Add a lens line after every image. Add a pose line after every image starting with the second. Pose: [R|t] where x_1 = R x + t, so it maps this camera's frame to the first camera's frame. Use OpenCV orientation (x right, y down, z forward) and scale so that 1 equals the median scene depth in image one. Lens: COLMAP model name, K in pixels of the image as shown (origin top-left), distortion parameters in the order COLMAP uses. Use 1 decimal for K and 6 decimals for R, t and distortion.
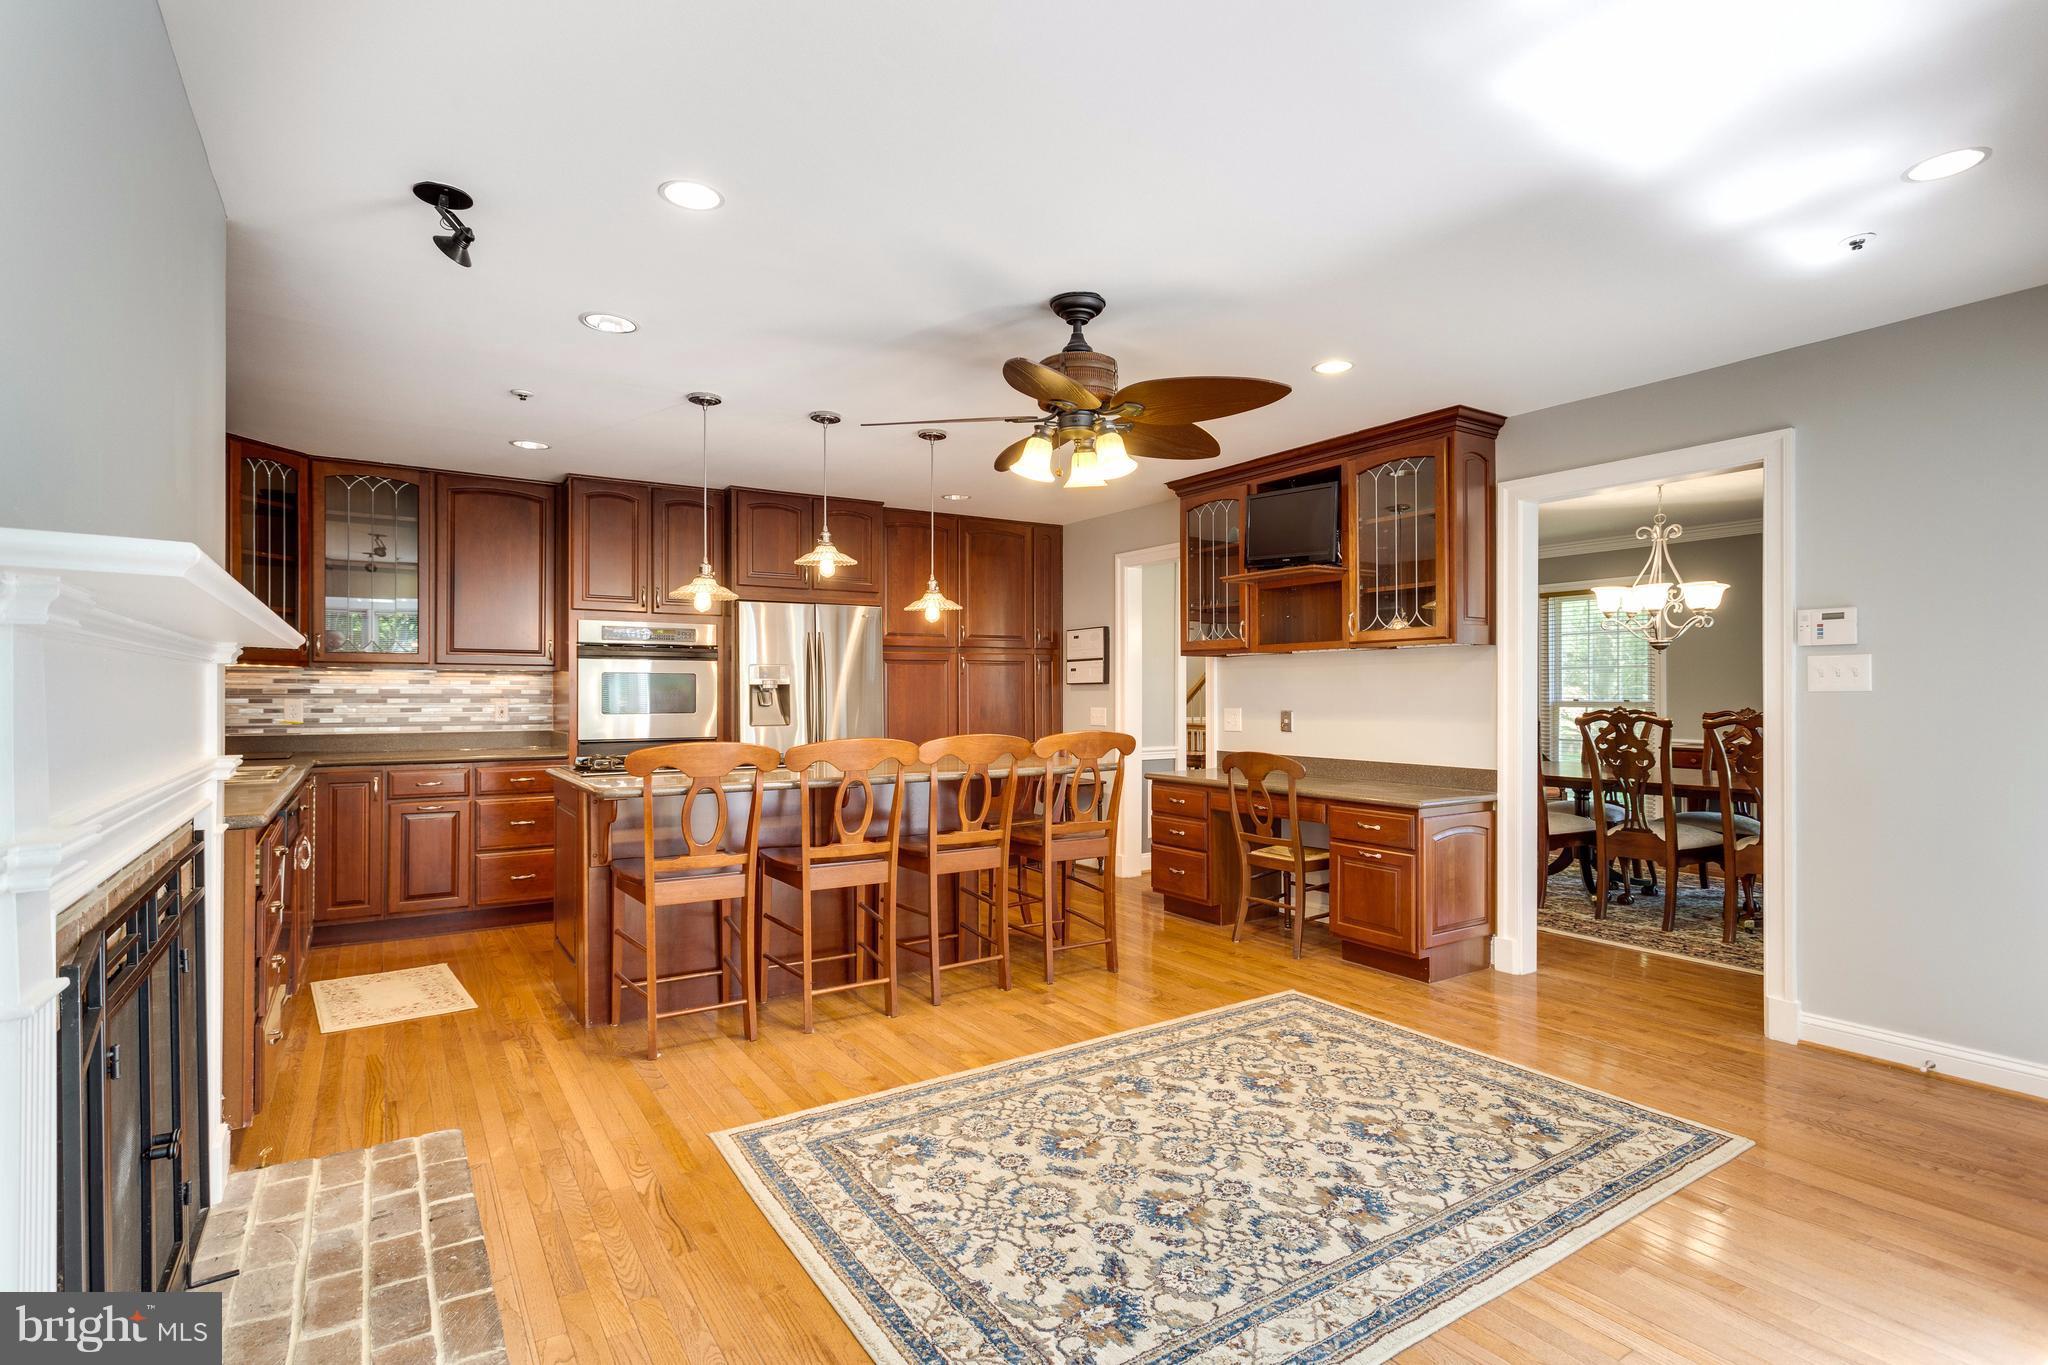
lens RADIAL K [[973.7, 0, 1014.5], [0, 973.7, 692.4], [0, 0, 1]] dist [0.002022, -0.000008]
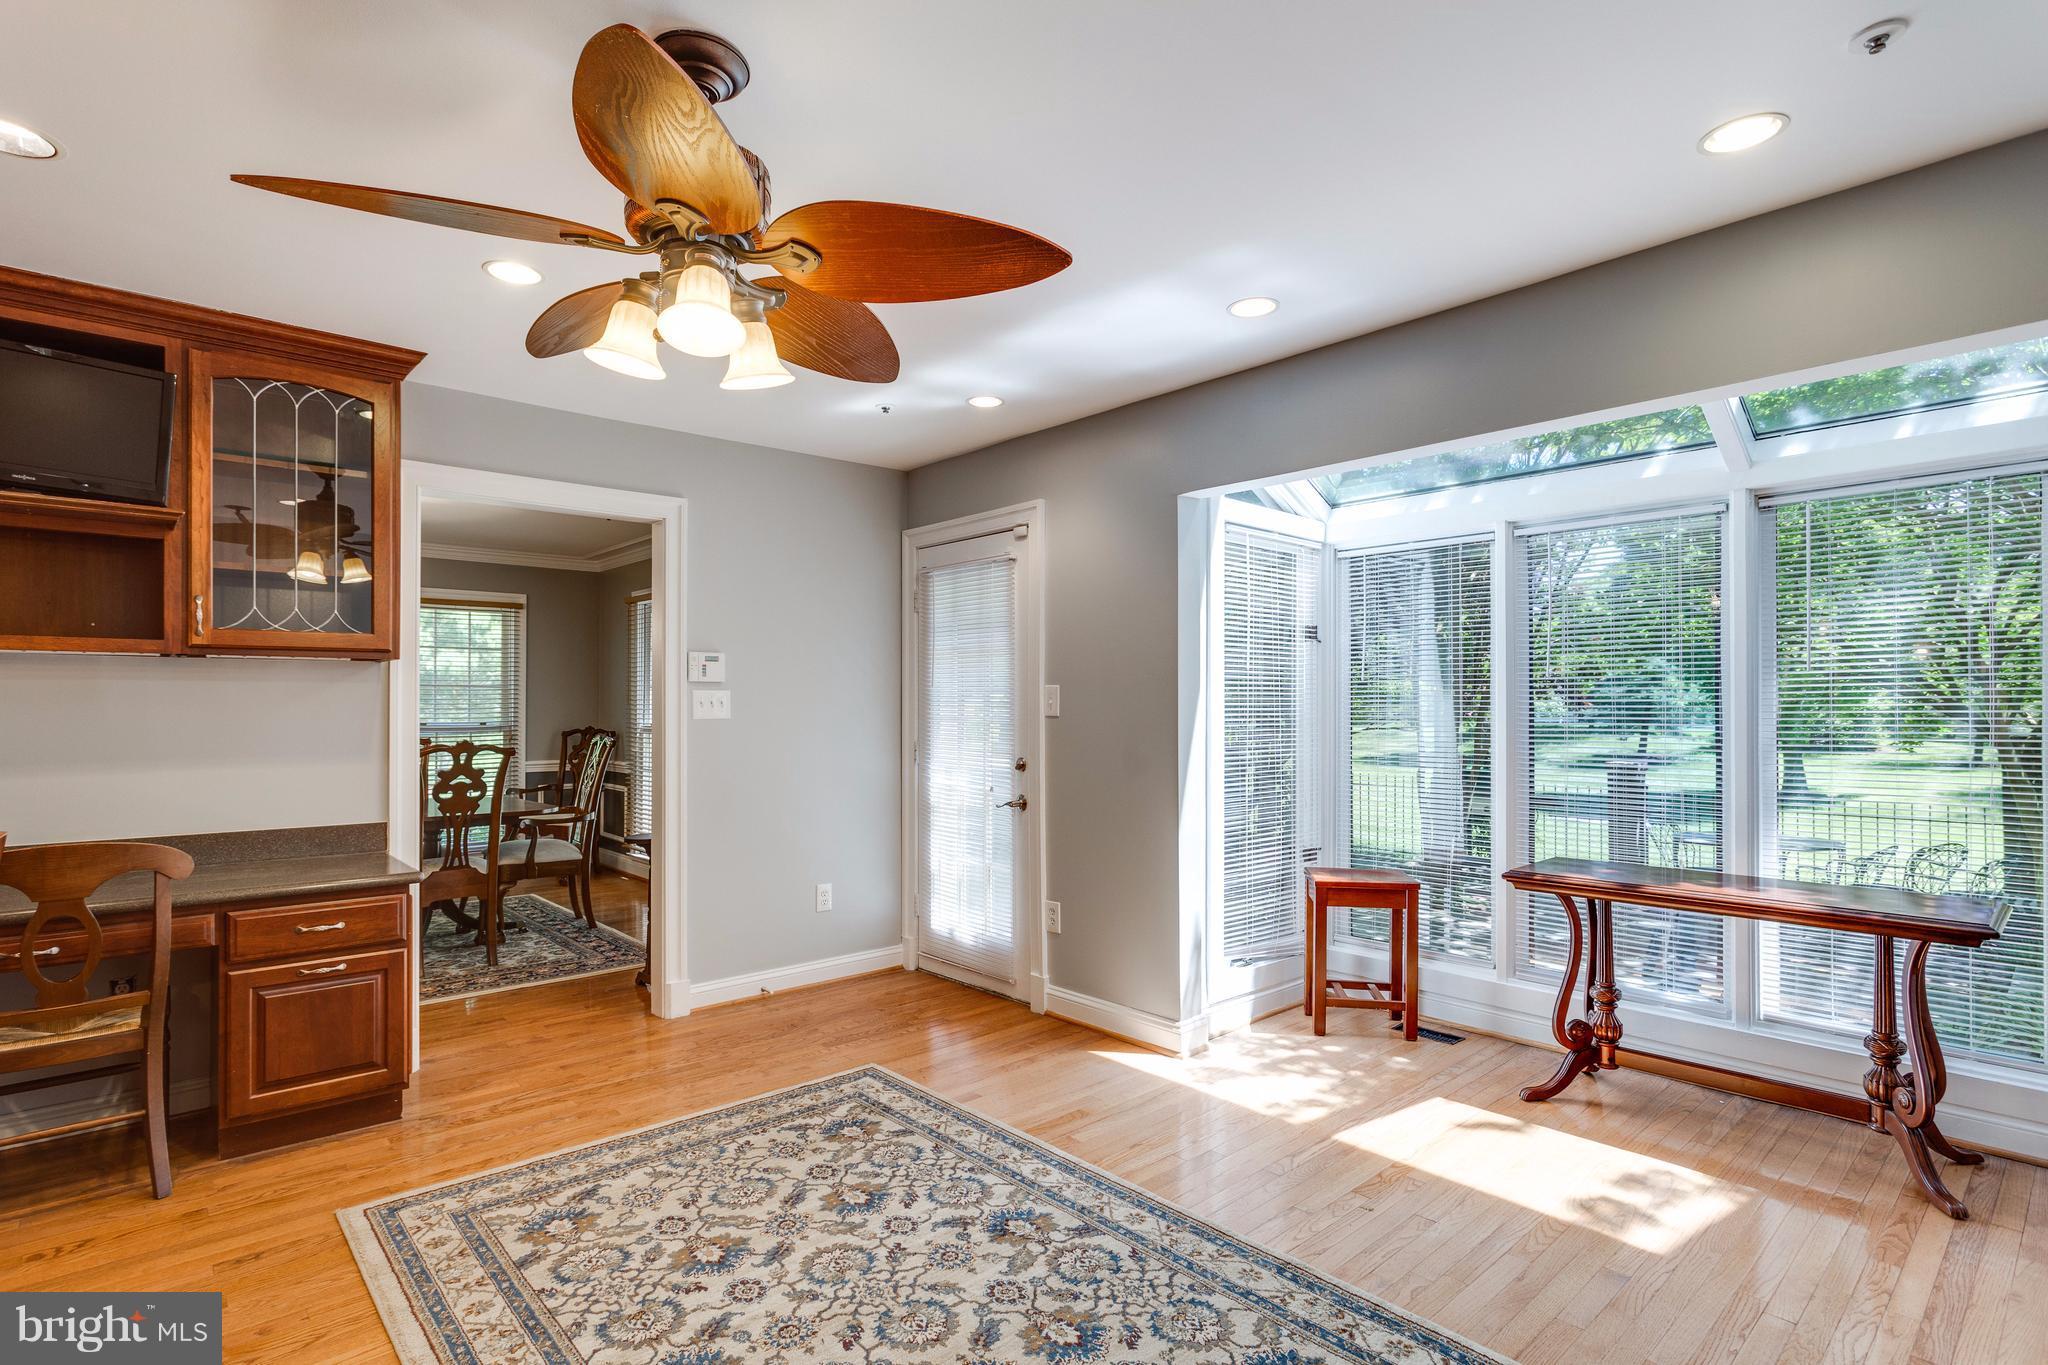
lens RADIAL K [[1007.8, 0, 1003.5], [0, 1007.8, 698.2], [0, 0, 1]] dist [-0.014269, 0.000069]
pose [[-0.144824, 0.010414, 0.989403, -0.613886], [0.003252, 0.999944, -0.010049, -0.016899], [-0.989452, 0.001762, -0.144850, 1.024667]]
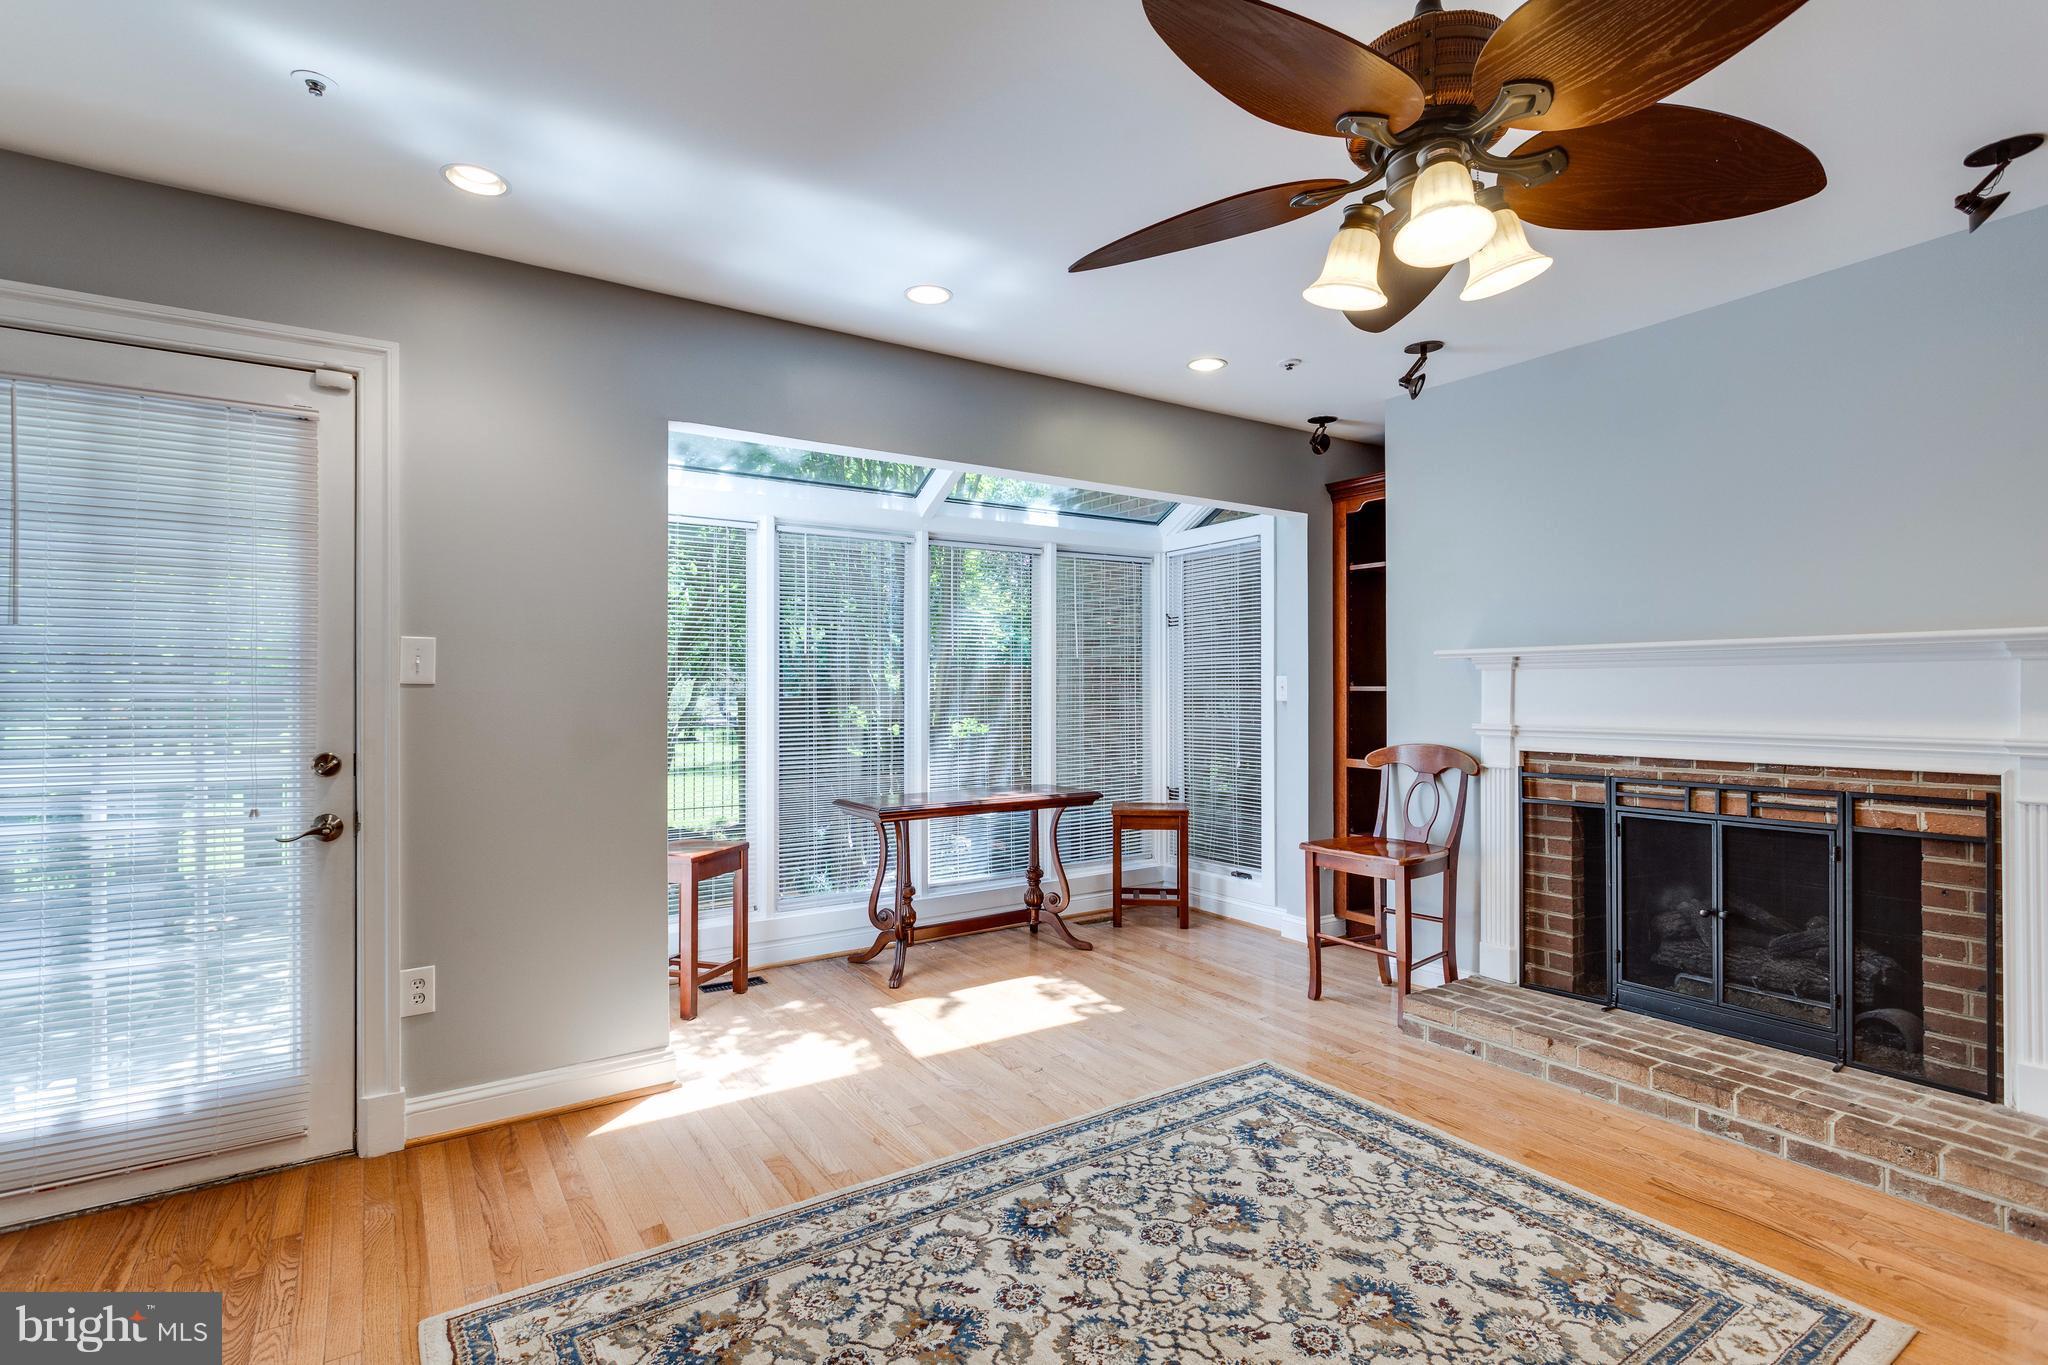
lens RADIAL K [[973.7, 0, 1014.5], [0, 973.7, 692.4], [0, 0, 1]] dist [0.002022, -0.000008]
pose [[-0.999890, 0.003672, -0.014402, 0.335262], [0.003637, 0.999990, 0.002462, 0.003306], [0.014410, 0.002409, -0.999893, 1.718511]]
